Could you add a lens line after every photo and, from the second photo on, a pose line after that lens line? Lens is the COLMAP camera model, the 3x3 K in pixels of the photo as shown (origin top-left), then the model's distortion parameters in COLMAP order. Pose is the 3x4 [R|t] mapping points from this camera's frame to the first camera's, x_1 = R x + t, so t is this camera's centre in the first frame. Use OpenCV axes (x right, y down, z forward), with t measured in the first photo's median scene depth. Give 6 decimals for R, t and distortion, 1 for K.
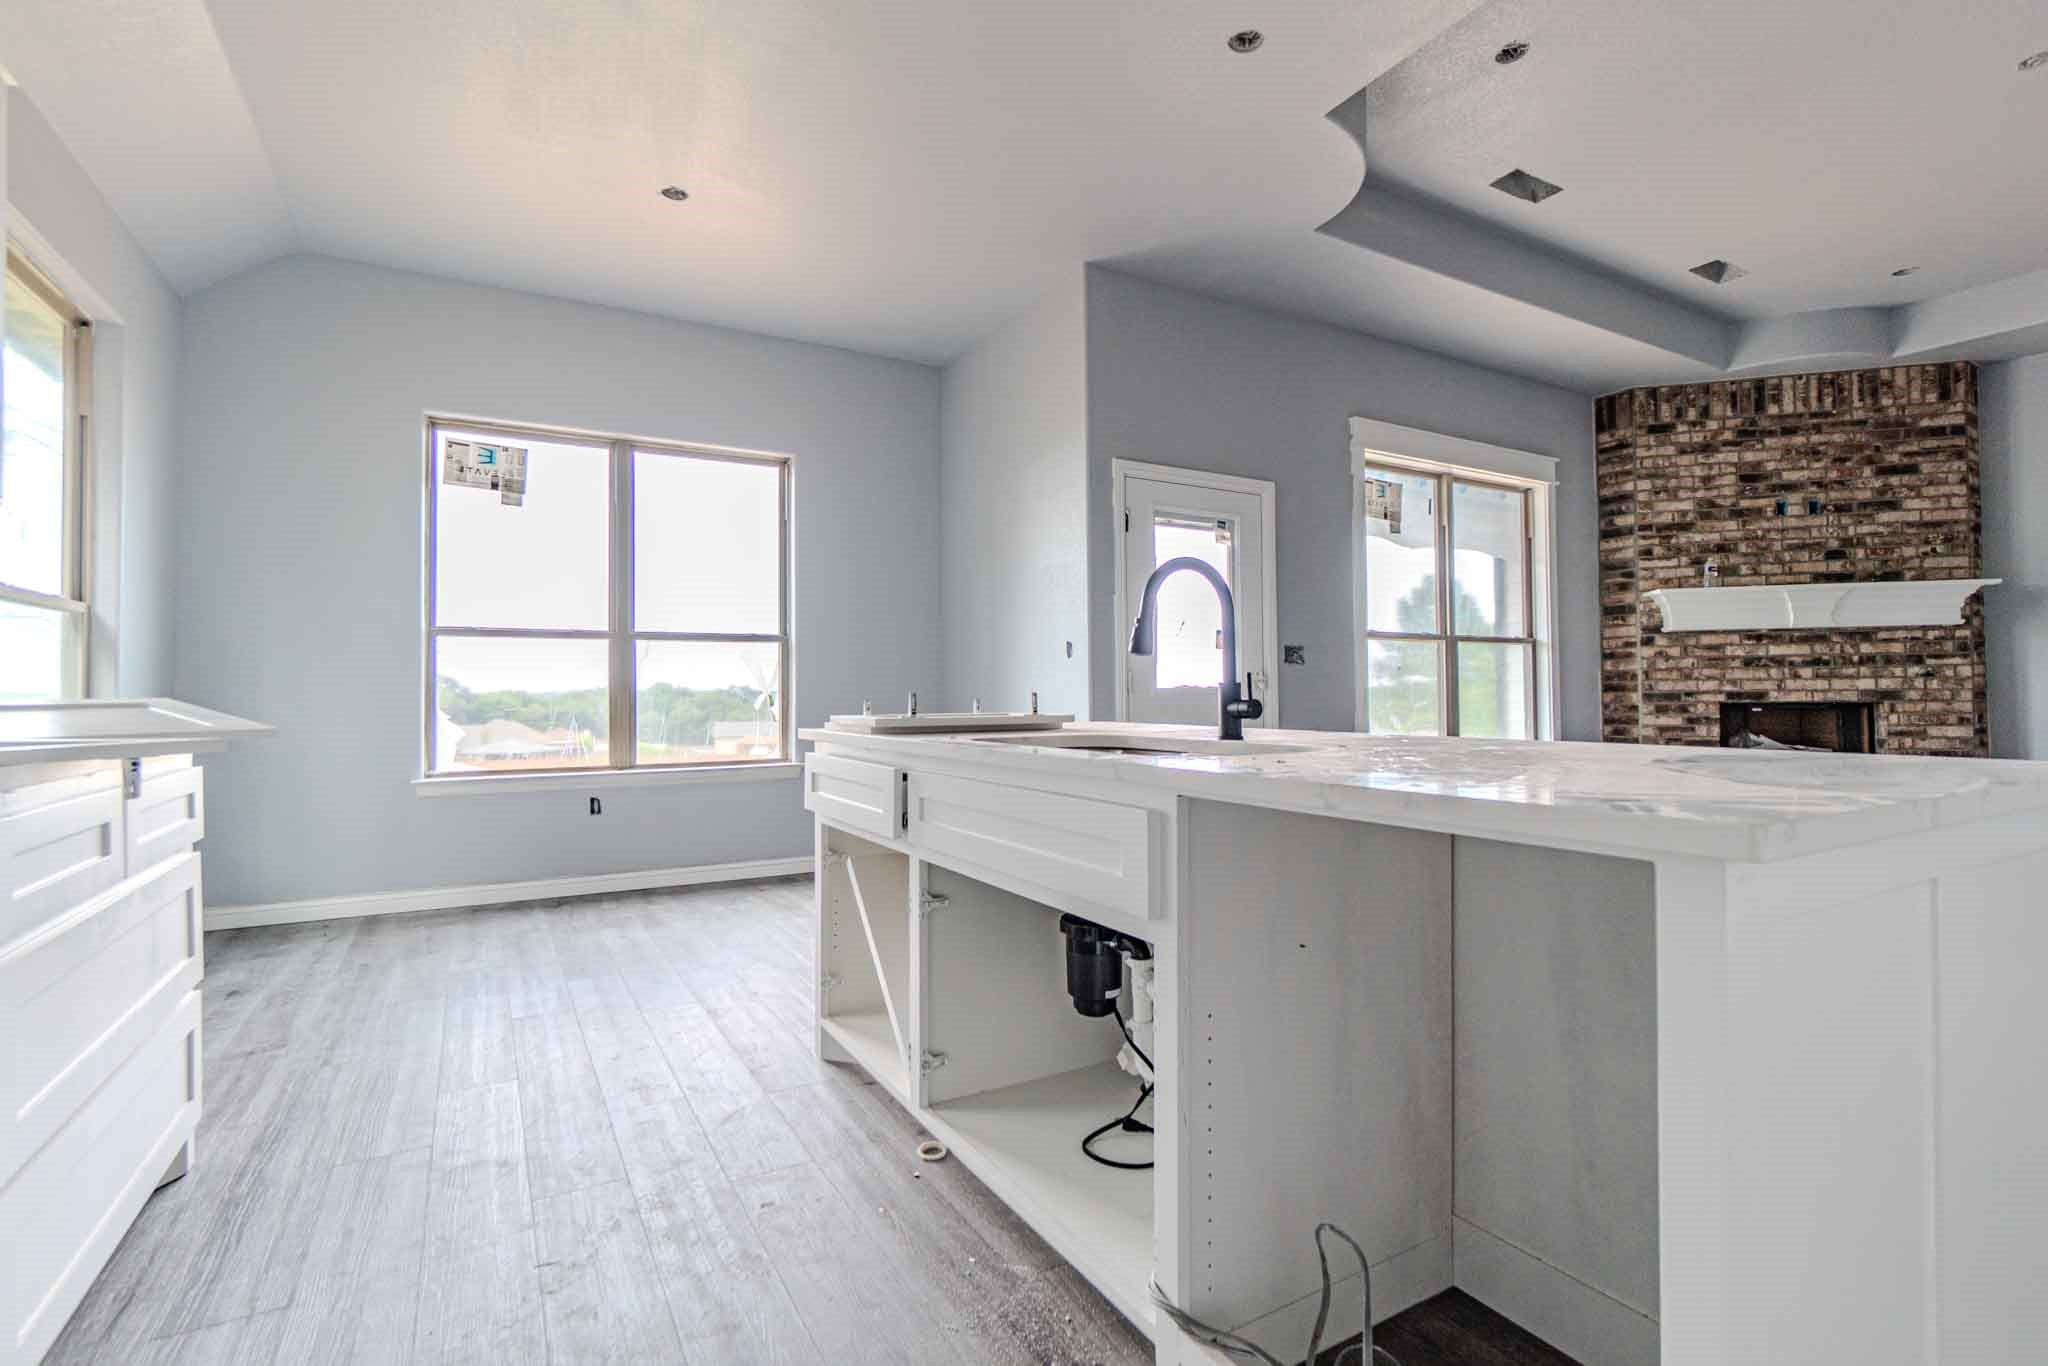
lens RADIAL K [[934.9, 0, 1027.2], [0, 934.9, 678.5], [0, 0, 1]] dist [-0.020236, 0.006799]
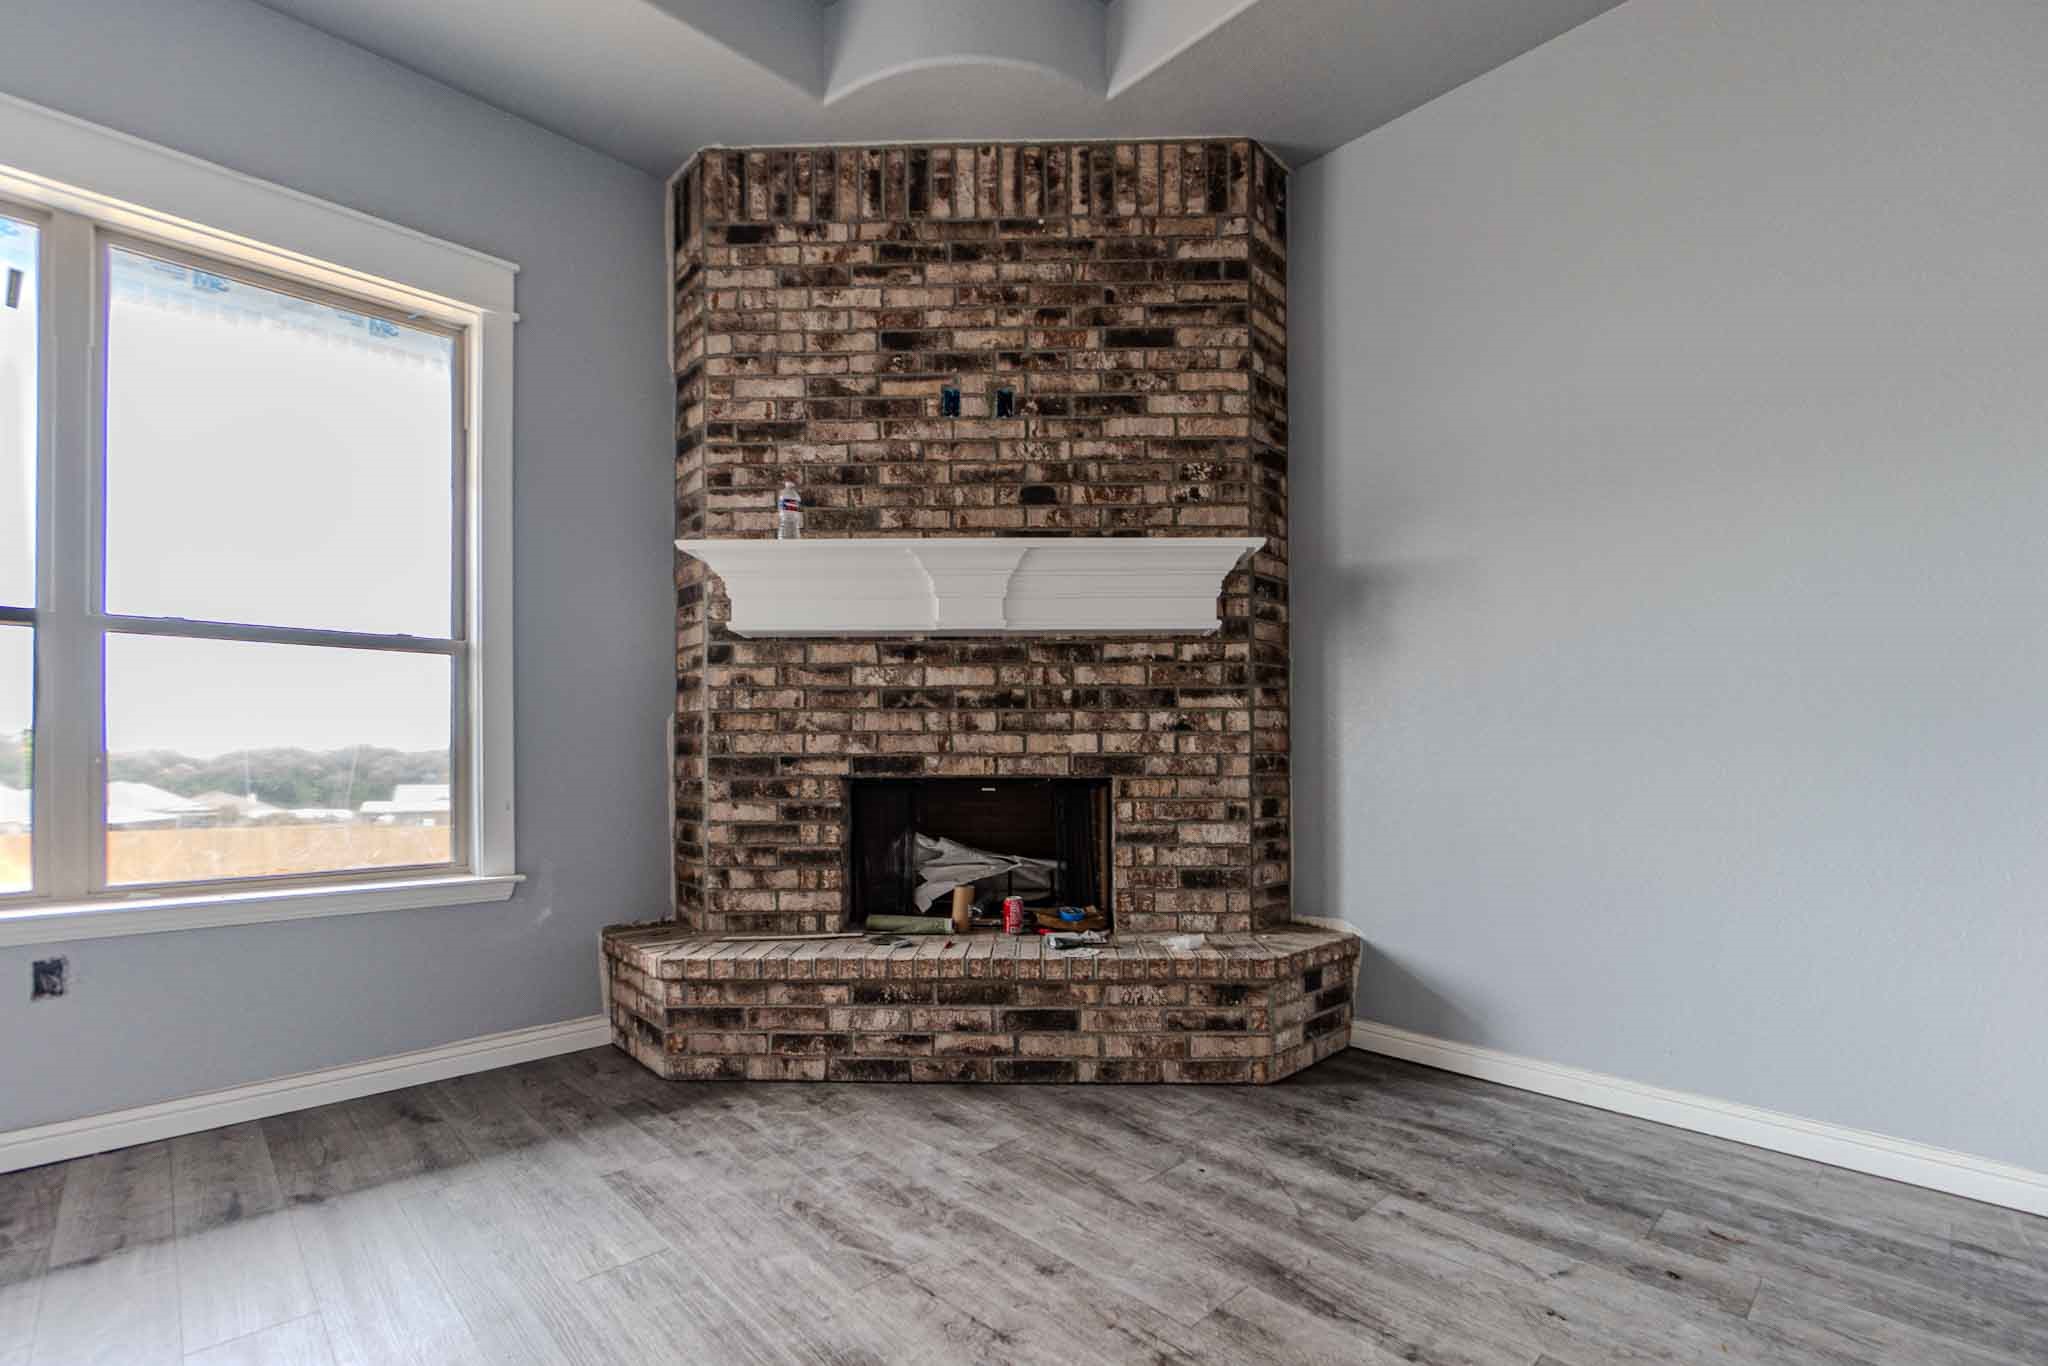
lens RADIAL K [[888.9, 0, 1022.8], [0, 888.9, 758.0], [0, 0, 1]] dist [-0.007656, 0.002676]
pose [[0.970041, 0.006384, 0.242857, 0.743287], [-0.010737, 0.999804, 0.016607, 0.006136], [-0.242703, -0.018717, 0.969920, 0.510954]]
